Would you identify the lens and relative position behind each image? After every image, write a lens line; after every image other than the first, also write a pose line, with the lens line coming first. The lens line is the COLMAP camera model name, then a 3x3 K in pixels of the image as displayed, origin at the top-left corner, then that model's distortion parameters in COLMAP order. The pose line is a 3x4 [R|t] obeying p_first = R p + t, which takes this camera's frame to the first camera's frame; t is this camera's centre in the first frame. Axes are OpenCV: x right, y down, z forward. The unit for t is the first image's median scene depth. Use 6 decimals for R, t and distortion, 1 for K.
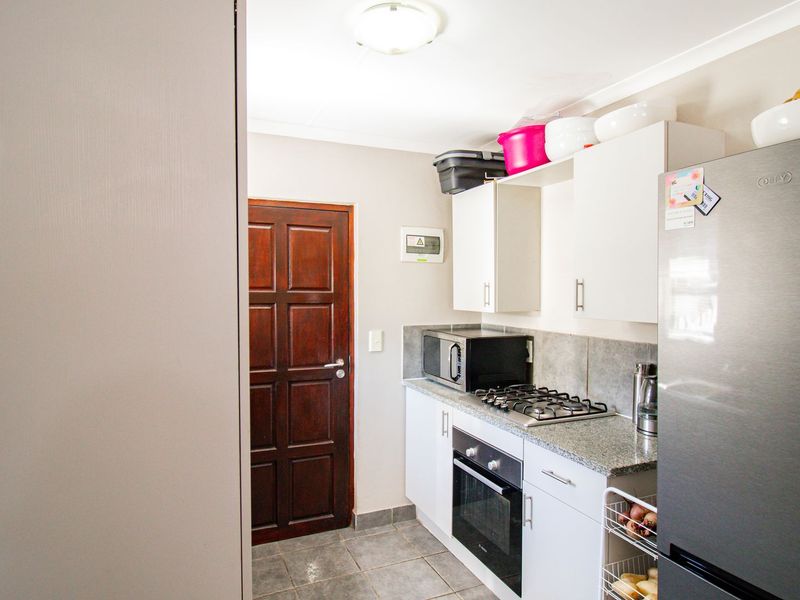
lens RADIAL K [[494.3, 0, 398.8], [0, 494.3, 306.0], [0, 0, 1]] dist [0.027950, -0.057959]
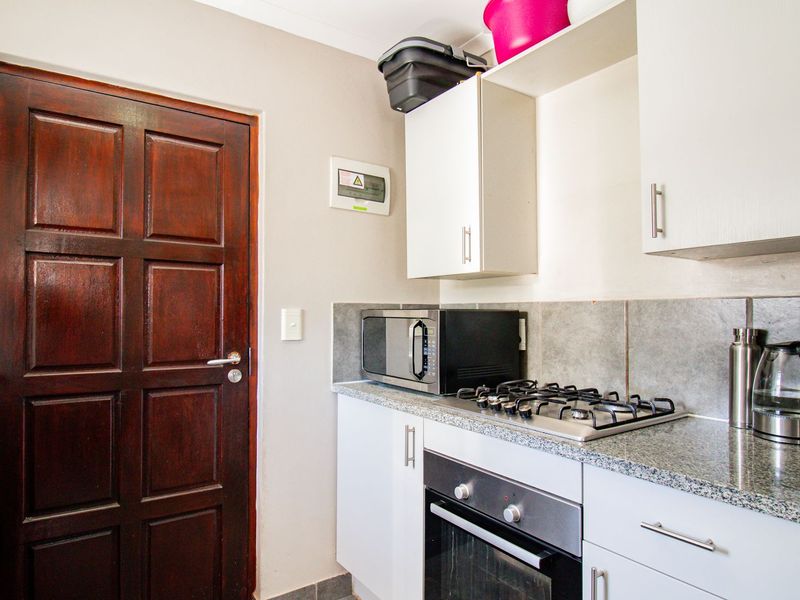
lens RADIAL K [[494.3, 0, 398.8], [0, 494.3, 306.0], [0, 0, 1]] dist [0.027950, -0.057959]
pose [[0.980062, 0.002608, 0.198674, -0.040068], [0.007408, 0.998739, -0.049651, 0.083848], [-0.198553, 0.050133, 0.978807, 0.347633]]
